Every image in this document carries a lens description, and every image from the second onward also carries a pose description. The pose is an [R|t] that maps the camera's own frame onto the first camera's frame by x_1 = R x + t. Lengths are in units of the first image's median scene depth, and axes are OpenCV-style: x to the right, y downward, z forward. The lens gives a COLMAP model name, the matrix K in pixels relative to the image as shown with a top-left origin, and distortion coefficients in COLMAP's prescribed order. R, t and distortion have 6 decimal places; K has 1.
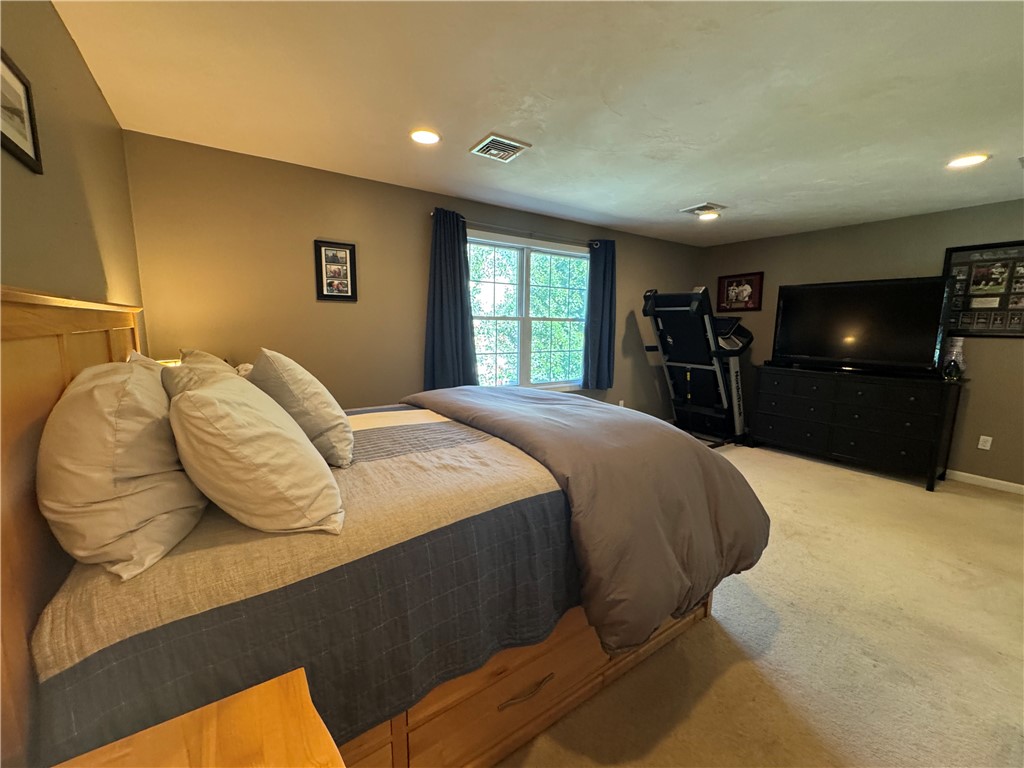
lens RADIAL K [[409.6, 0, 512.6], [0, 409.6, 383.6], [0, 0, 1]] dist [0.001403, -0.000018]
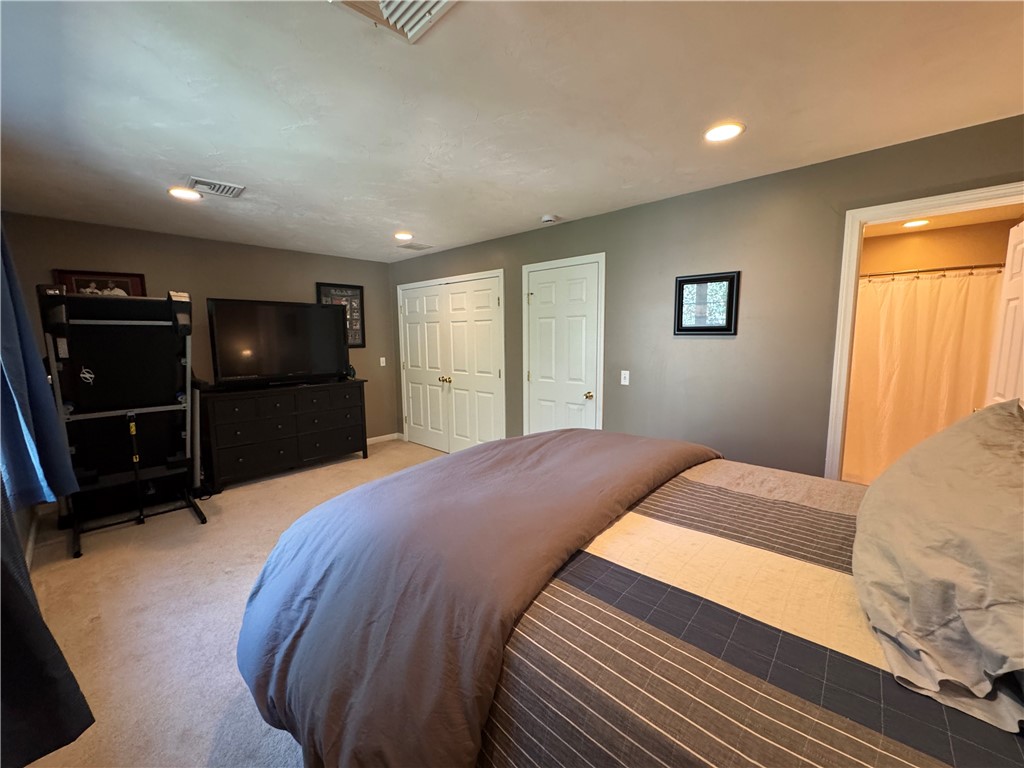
lens RADIAL K [[409.6, 0, 512.9], [0, 409.6, 386.5], [0, 0, 1]] dist [0.001403, -0.000018]
pose [[-0.219226, -0.133910, 0.966441, -0.379233], [0.144085, 0.975233, 0.167812, -0.127948], [-0.964976, 0.176039, -0.194502, 0.675871]]
